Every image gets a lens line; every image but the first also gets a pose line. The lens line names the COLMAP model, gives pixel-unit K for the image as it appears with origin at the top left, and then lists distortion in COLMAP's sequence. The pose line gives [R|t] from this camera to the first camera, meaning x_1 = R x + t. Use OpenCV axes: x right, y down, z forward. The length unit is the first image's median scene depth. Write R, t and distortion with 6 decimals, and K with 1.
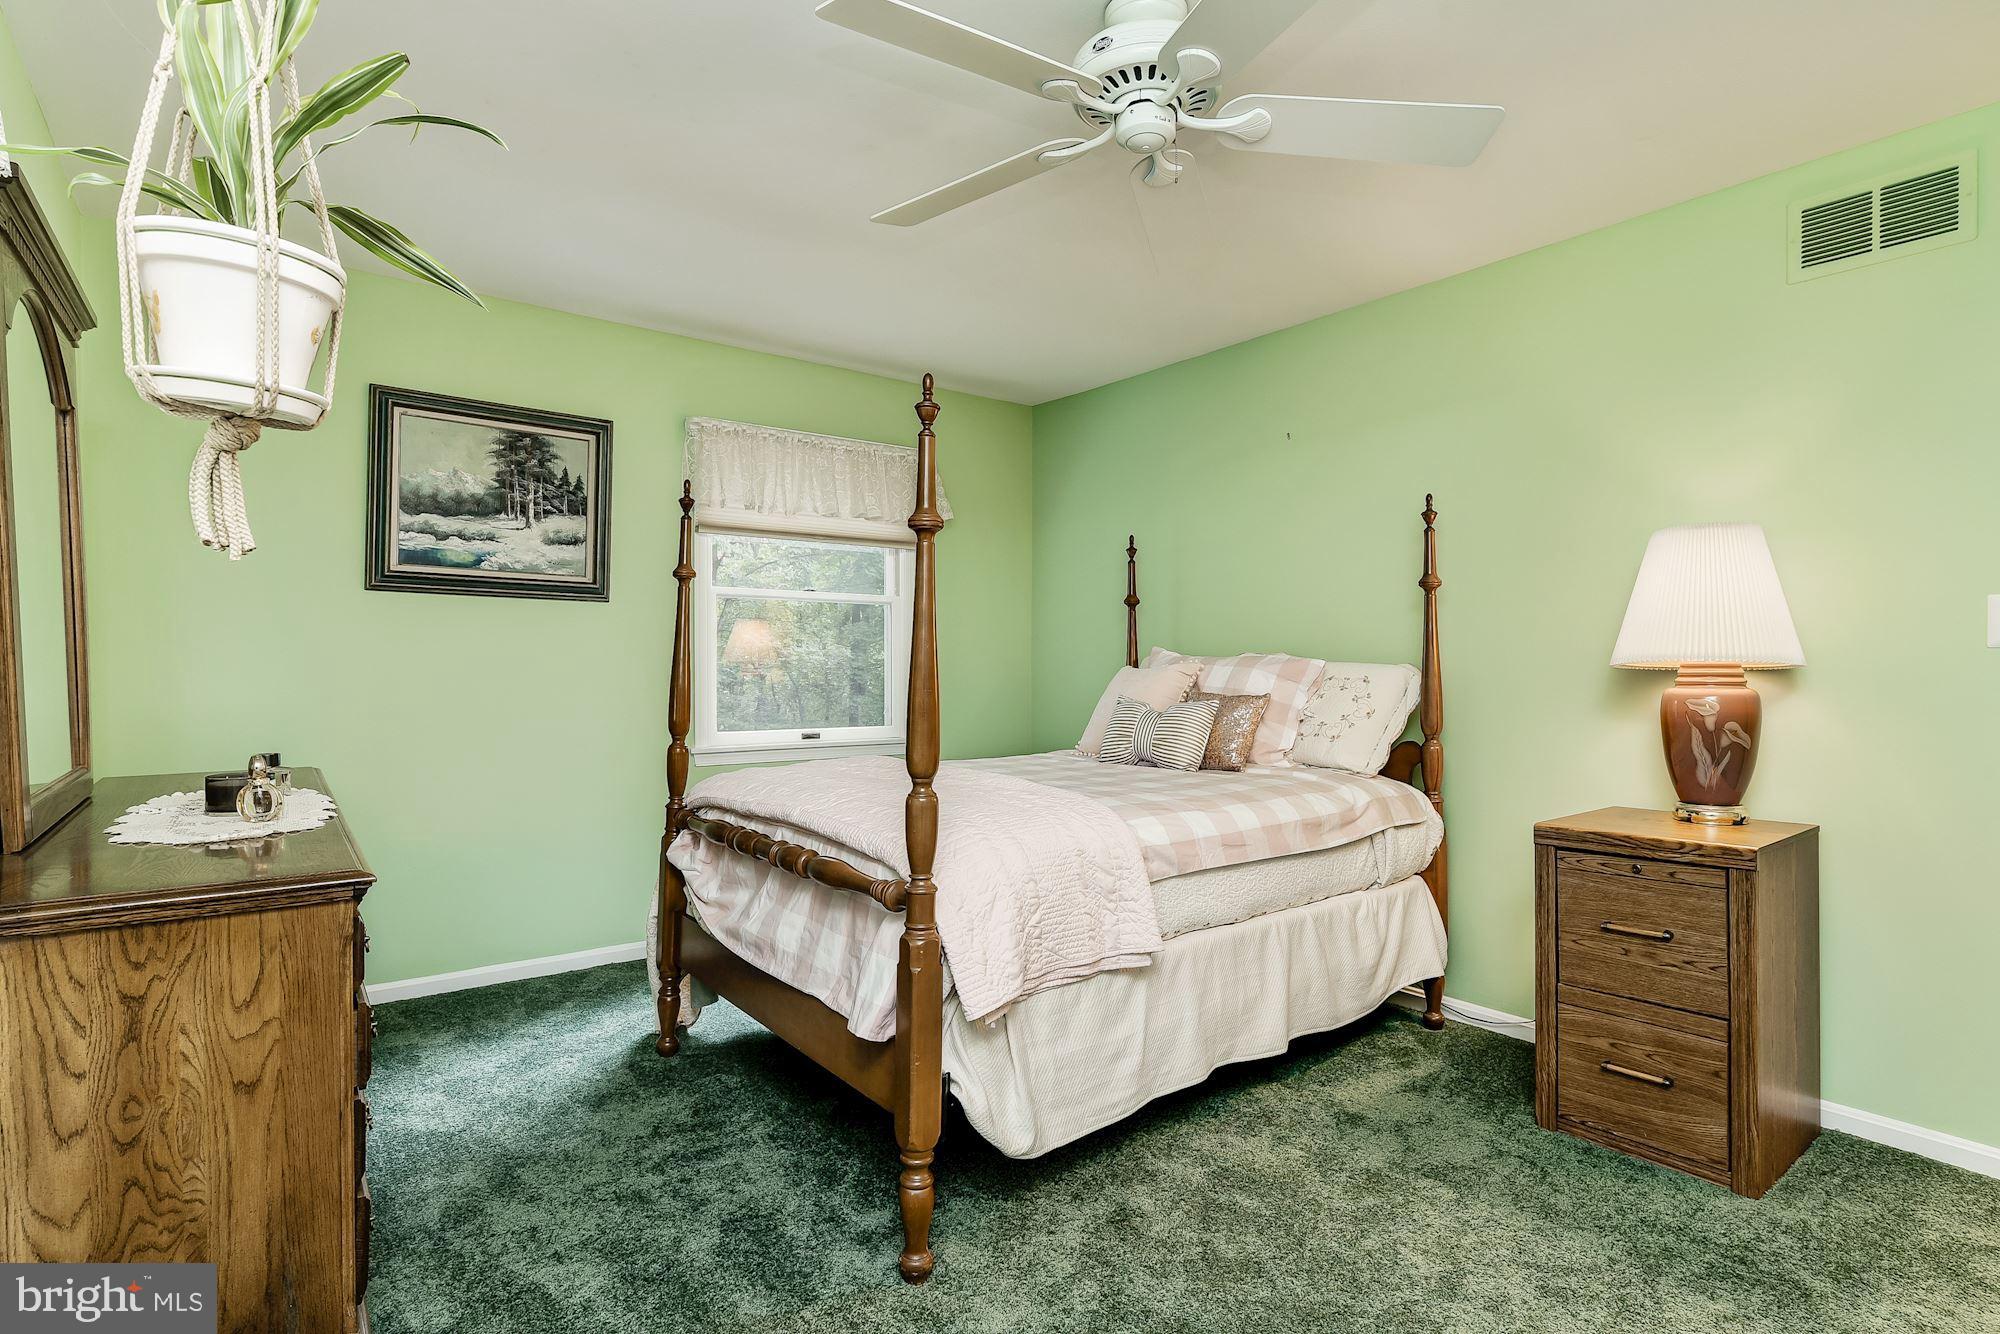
lens RADIAL K [[1002.3, 0, 998.7], [0, 1002.3, 662.0], [0, 0, 1]] dist [-0.004951, -0.000858]
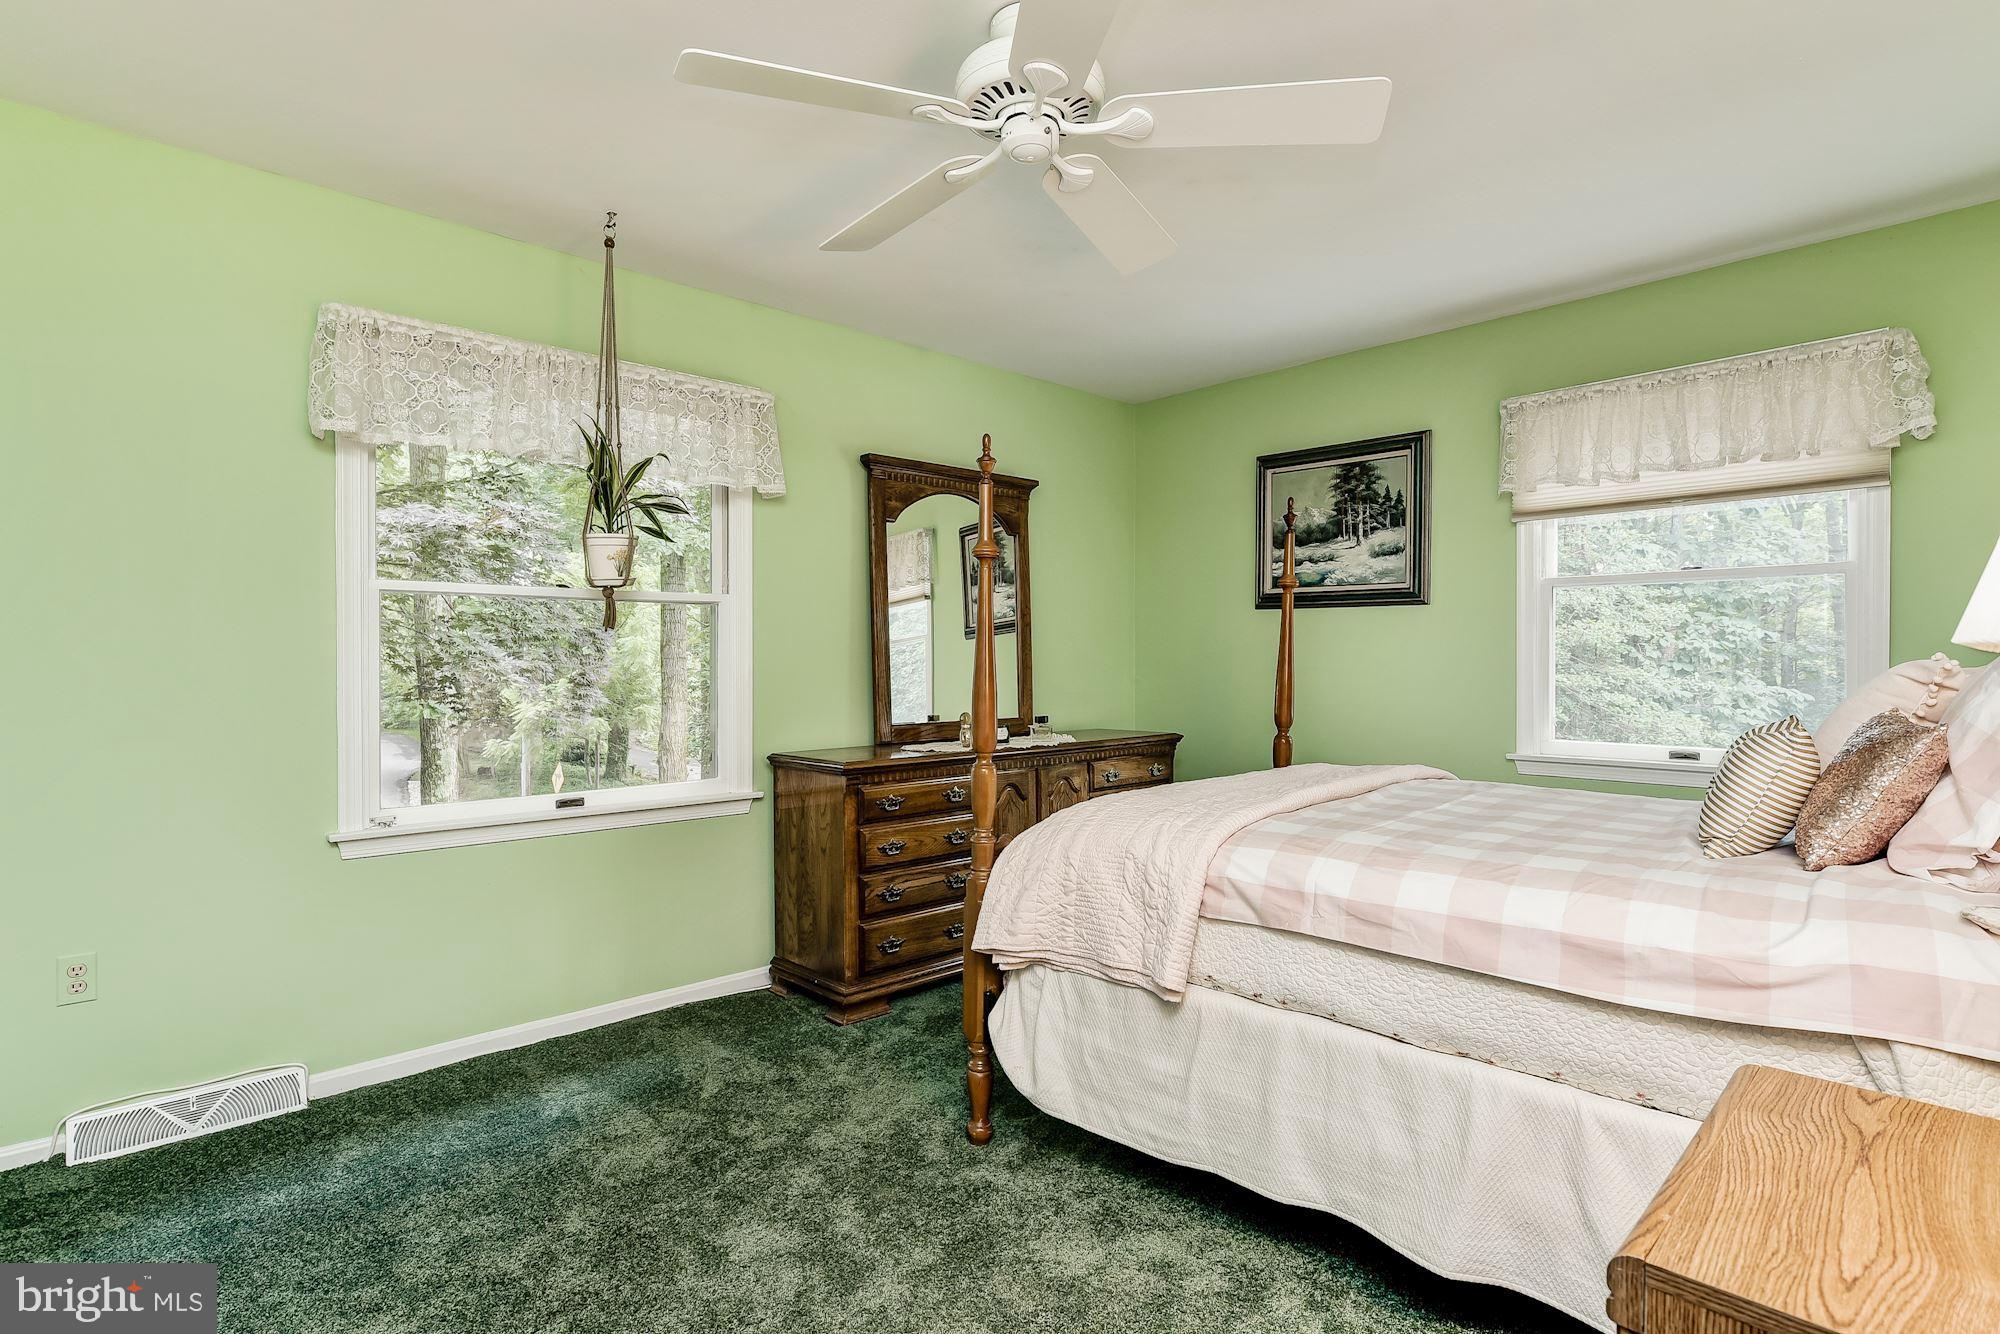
lens RADIAL K [[1002.3, 0, 998.4], [0, 1002.3, 671.2], [0, 0, 1]] dist [-0.004951, -0.000858]
pose [[0.116401, 0.007564, -0.993173, 0.626868], [0.001930, 0.999967, 0.007842, 0.000570], [0.993200, -0.002829, 0.116383, 0.457499]]
